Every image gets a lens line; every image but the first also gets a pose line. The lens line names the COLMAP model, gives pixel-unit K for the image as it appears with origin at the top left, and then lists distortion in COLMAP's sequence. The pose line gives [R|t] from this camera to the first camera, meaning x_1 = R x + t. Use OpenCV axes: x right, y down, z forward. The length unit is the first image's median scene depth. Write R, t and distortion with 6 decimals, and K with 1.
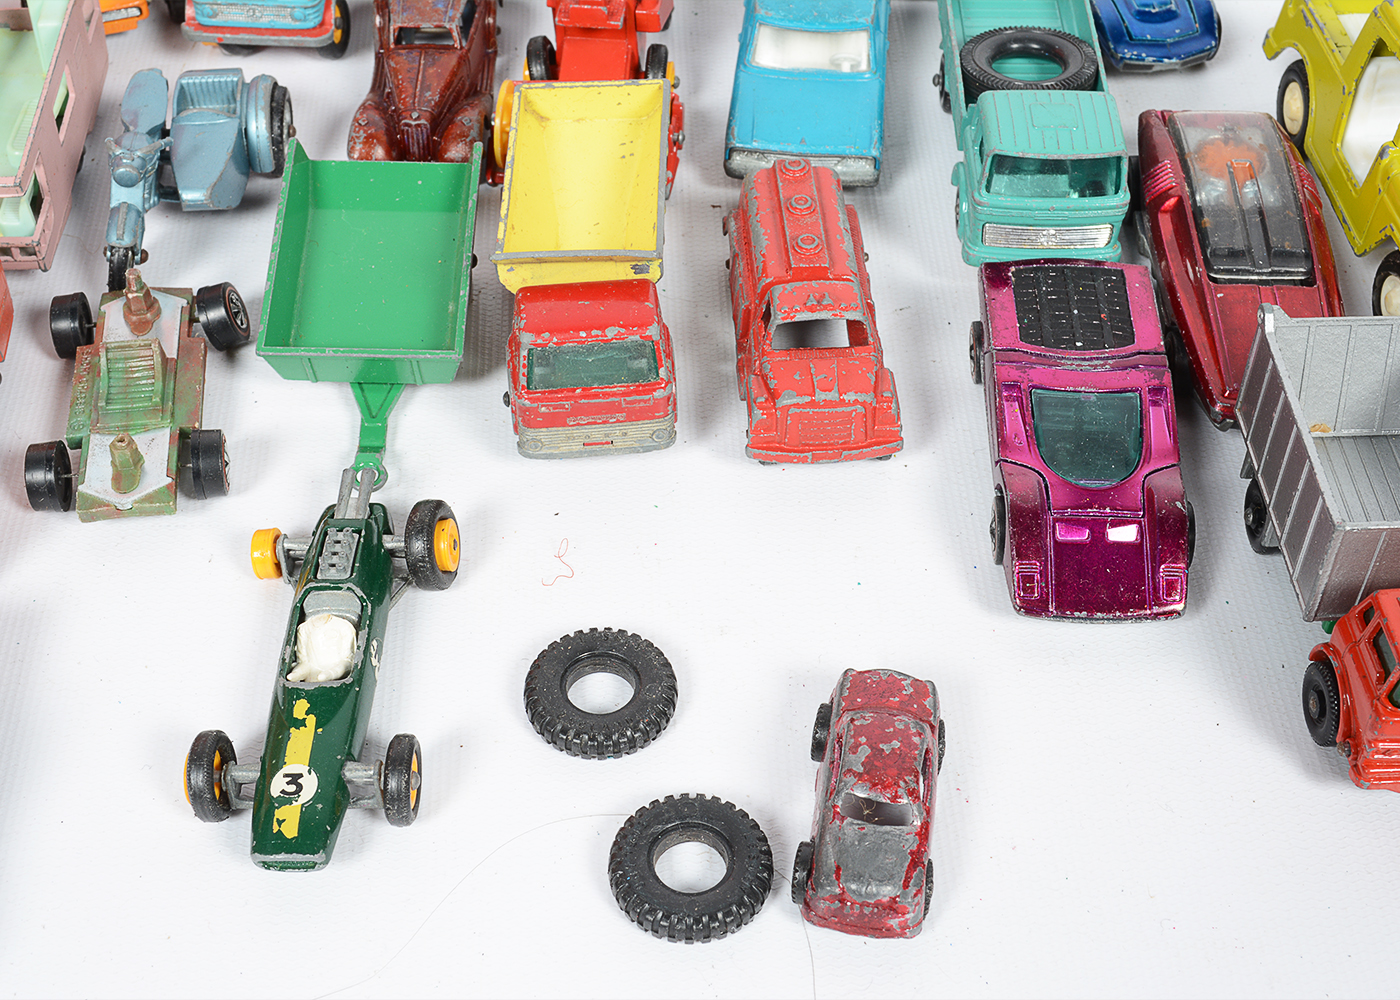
lens RADIAL K [[2055.8, 0, 700.0], [0, 2055.8, 500.0], [0, 0, 1]] dist [-0.005379, 0.026580]
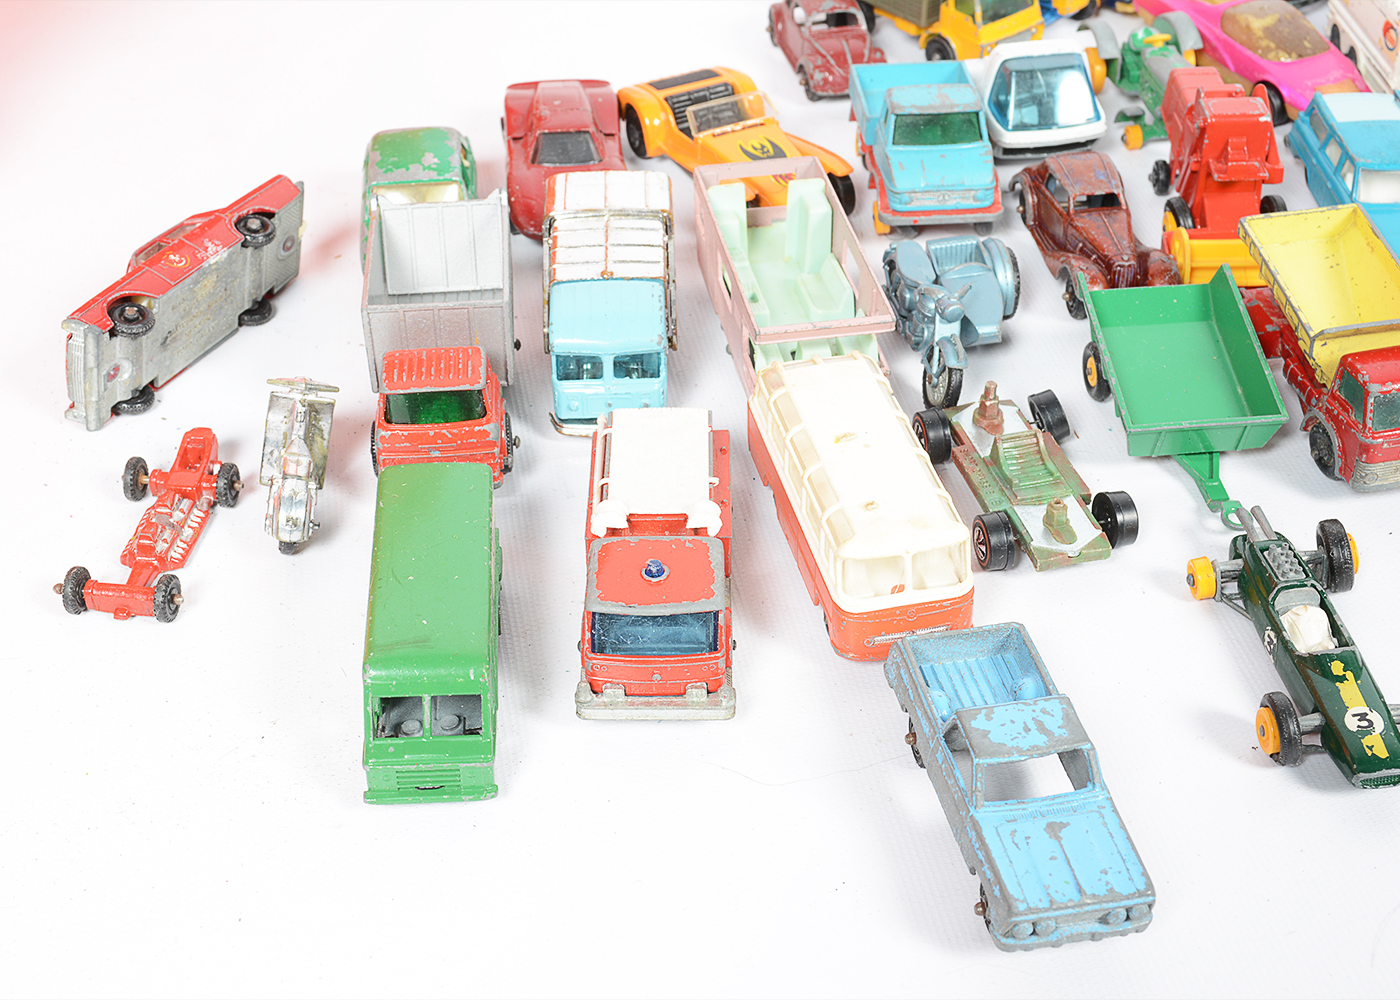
lens RADIAL K [[2055.8, 0, 700.0], [0, 2055.8, 500.0], [0, 0, 1]] dist [-0.005379, 0.026580]
pose [[0.989041, -0.094880, 0.113120, -0.534831], [0.111642, 0.981981, -0.152476, 0.112030], [-0.096615, 0.163434, 0.981812, -0.154798]]
